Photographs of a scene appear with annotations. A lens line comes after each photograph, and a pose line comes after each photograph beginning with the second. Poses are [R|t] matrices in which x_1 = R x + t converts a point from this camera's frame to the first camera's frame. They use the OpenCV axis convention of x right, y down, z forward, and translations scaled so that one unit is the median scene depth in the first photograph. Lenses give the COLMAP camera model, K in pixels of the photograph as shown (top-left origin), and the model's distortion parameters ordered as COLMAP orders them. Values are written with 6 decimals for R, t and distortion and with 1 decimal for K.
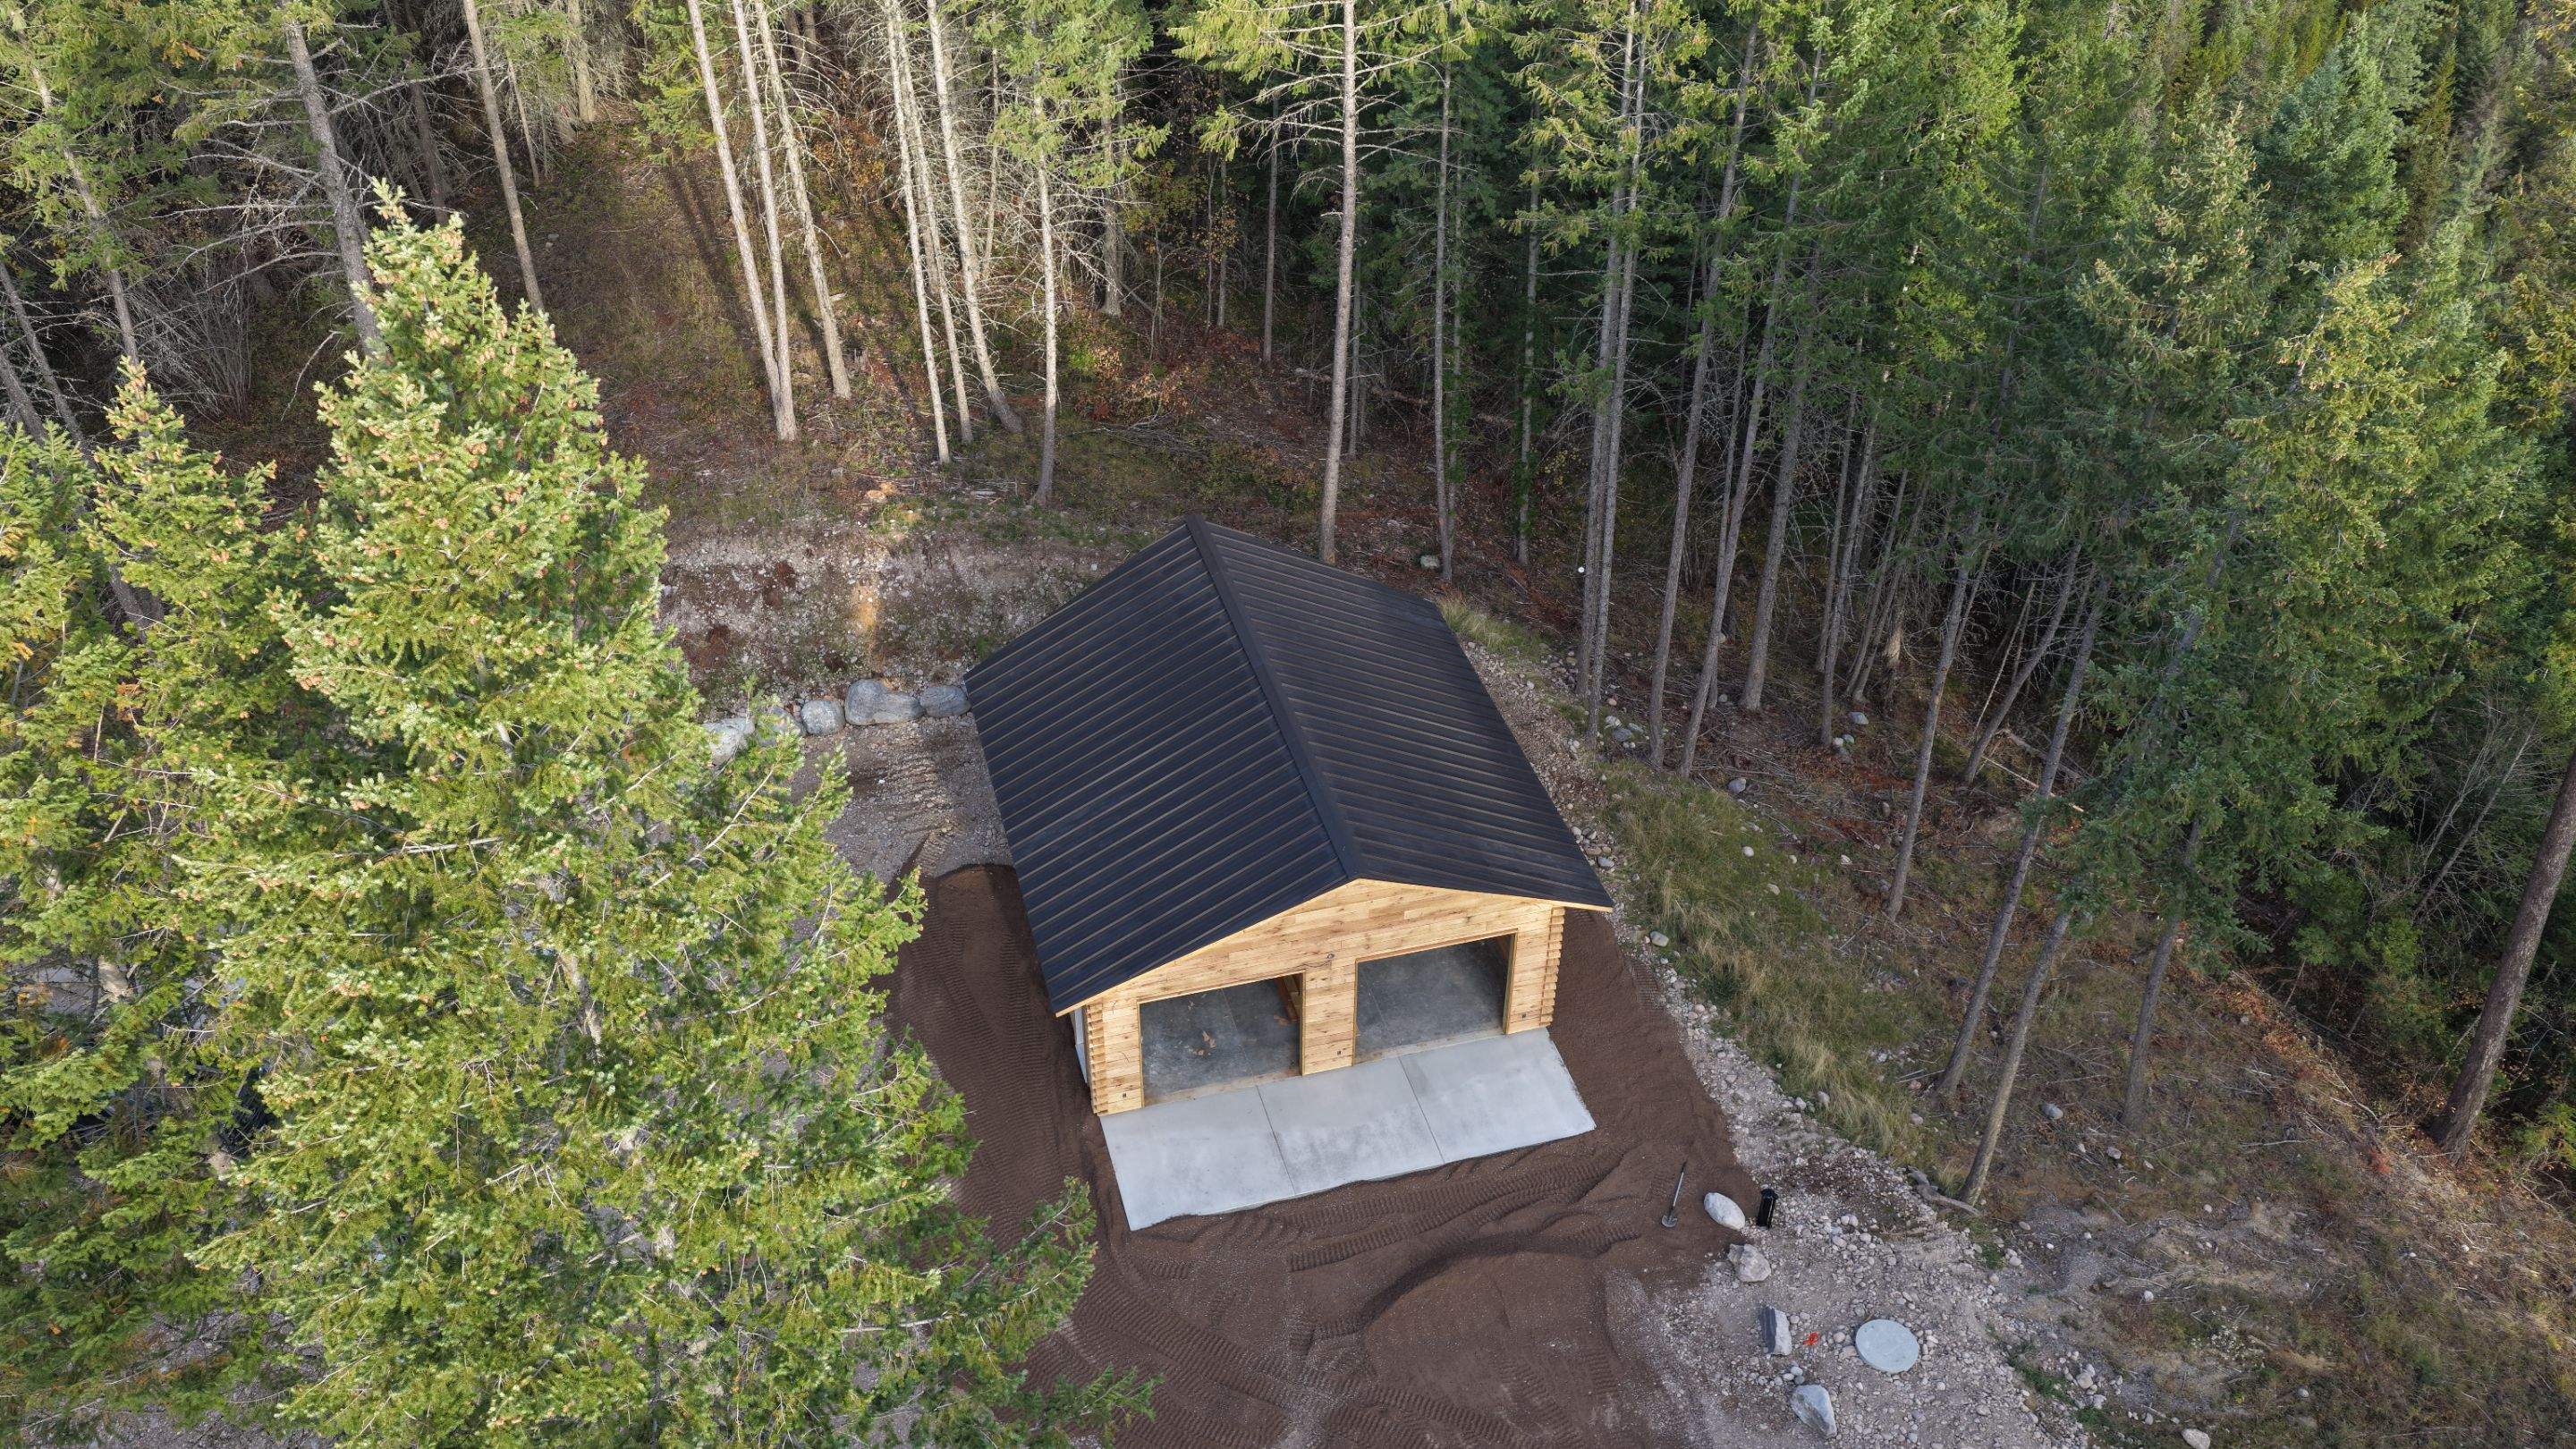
lens RADIAL K [[2140.9, 0, 1289.7], [0, 2140.9, 698.1], [0, 0, 1]] dist [-0.013939, 0.040676]
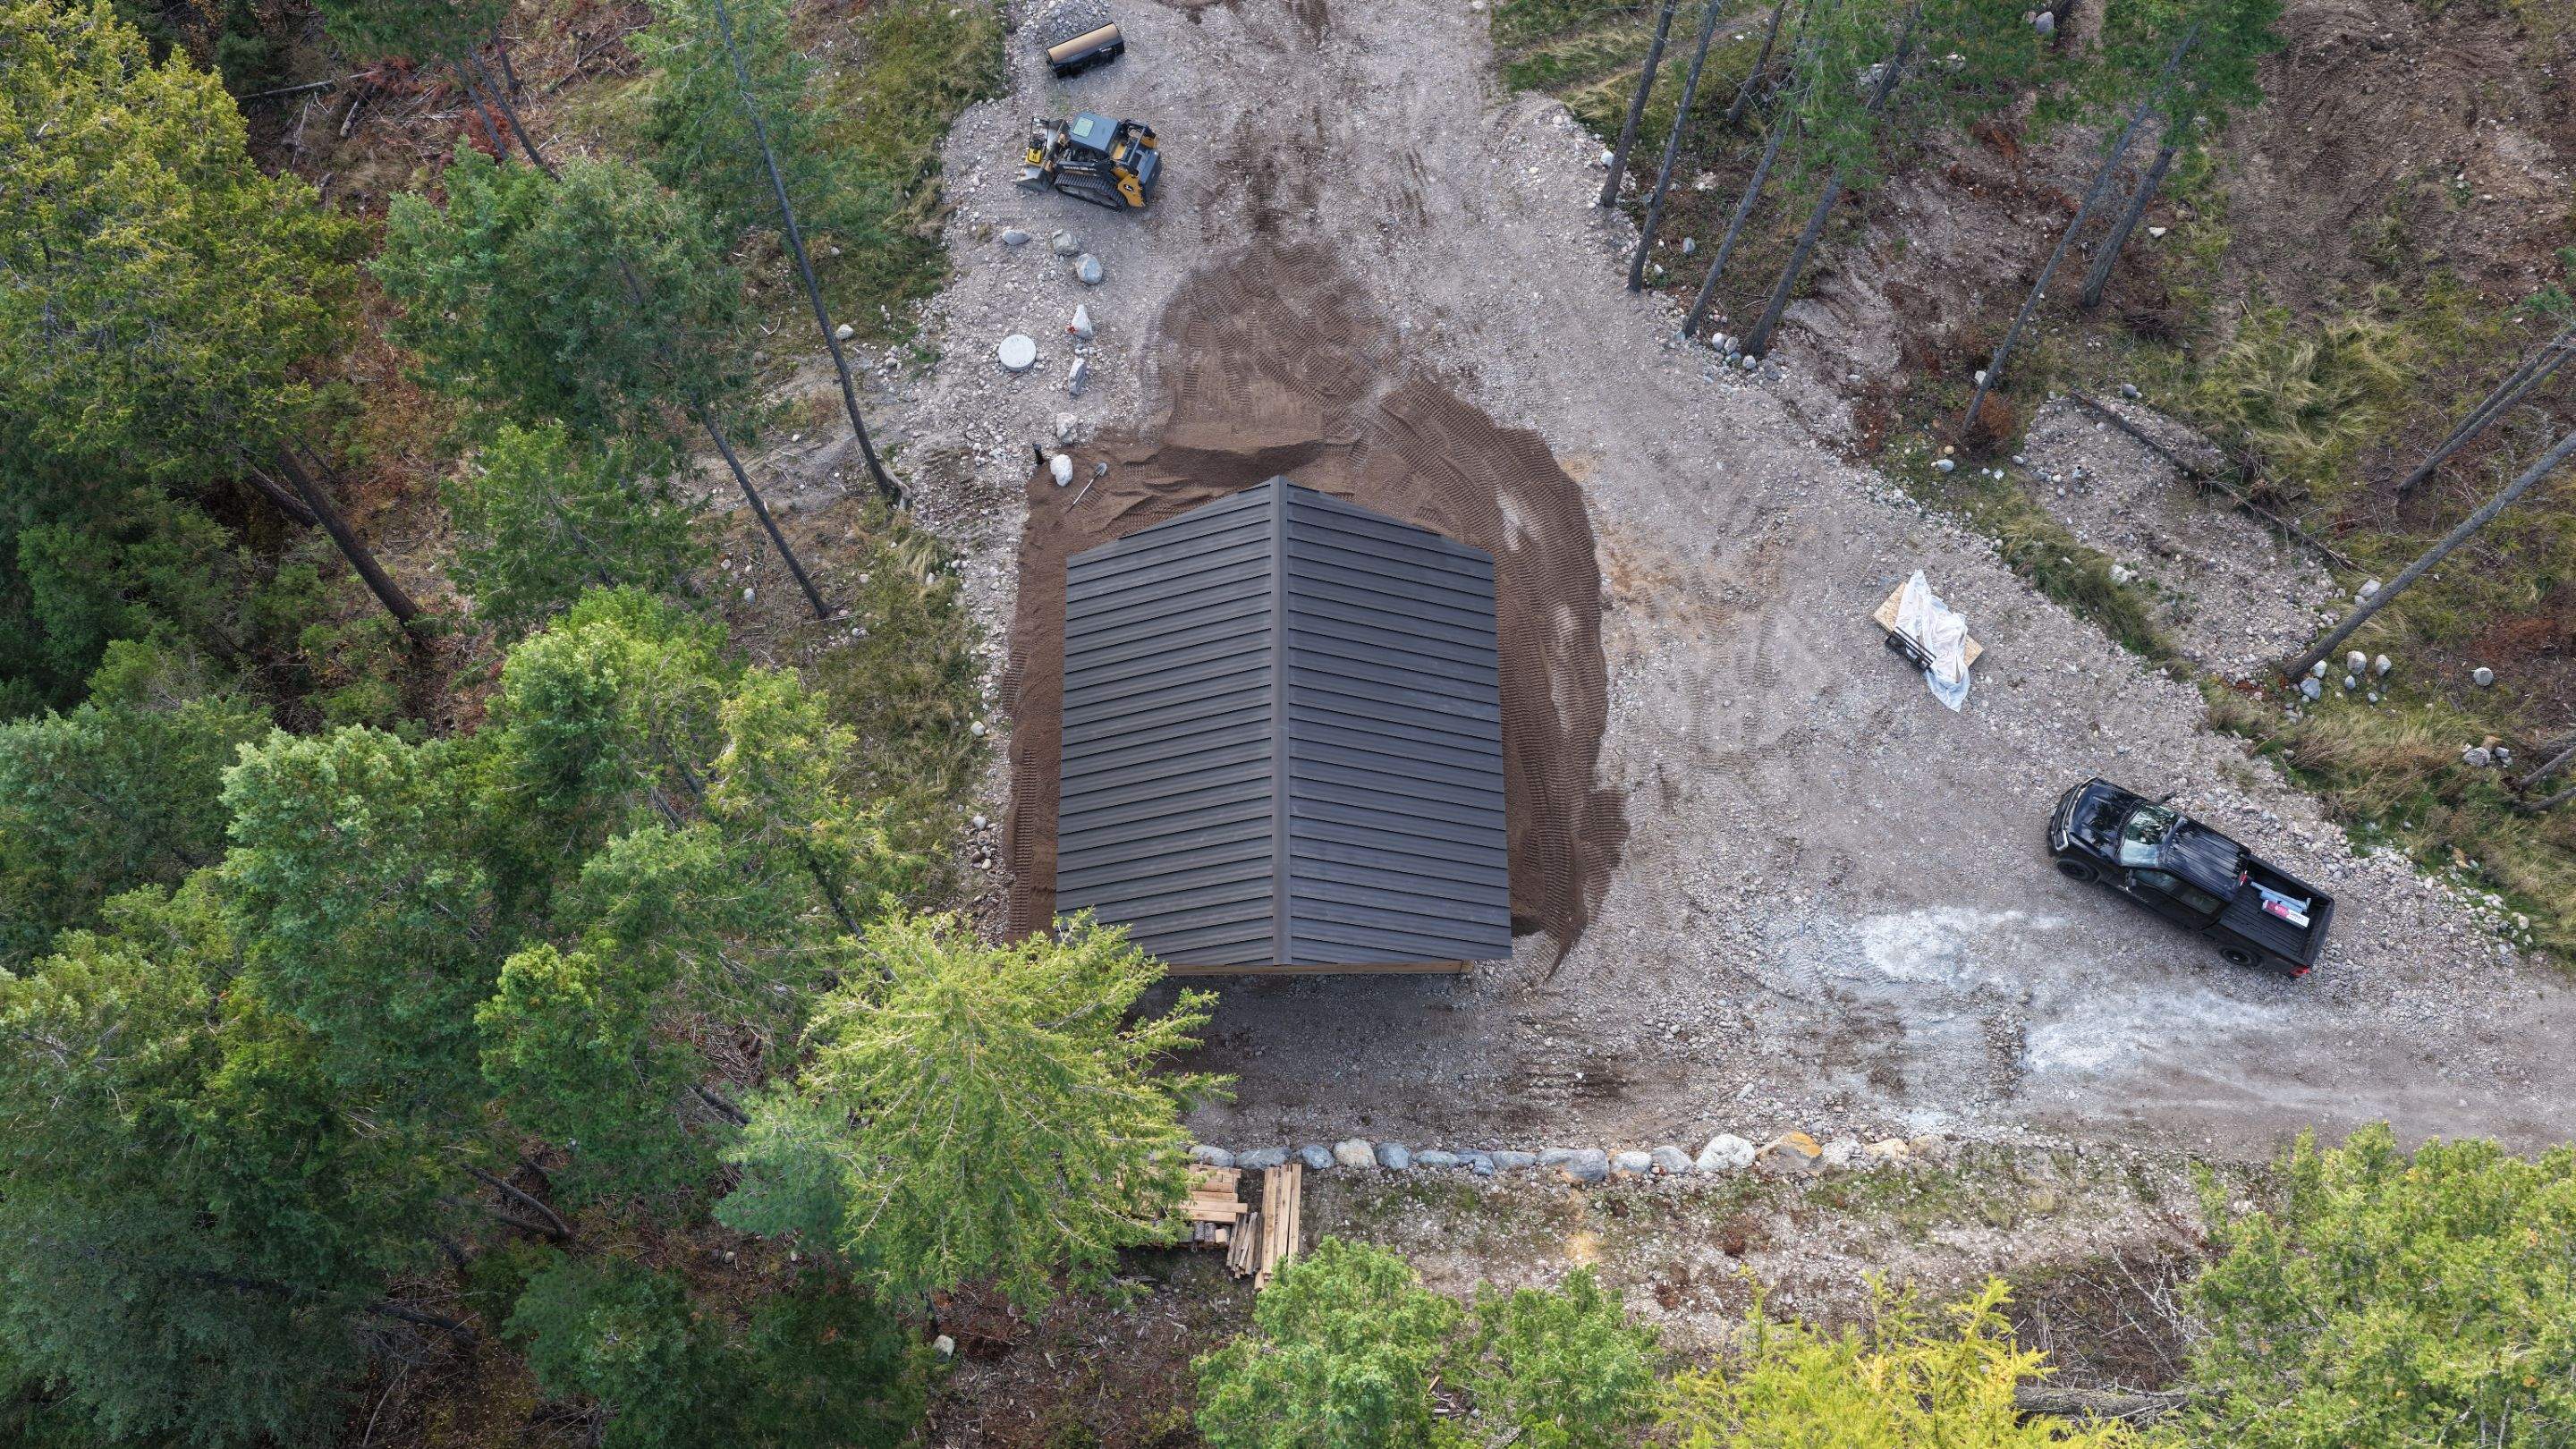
lens RADIAL K [[2140.9, 0, 1282.2], [0, 2140.9, 744.1], [0, 0, 1]] dist [-0.013939, 0.040676]
pose [[-0.964581, -0.246178, 0.094759, -0.119734], [0.158025, -0.251643, 0.954832, -1.071540], [-0.211213, 0.935987, 0.281633, 0.636722]]
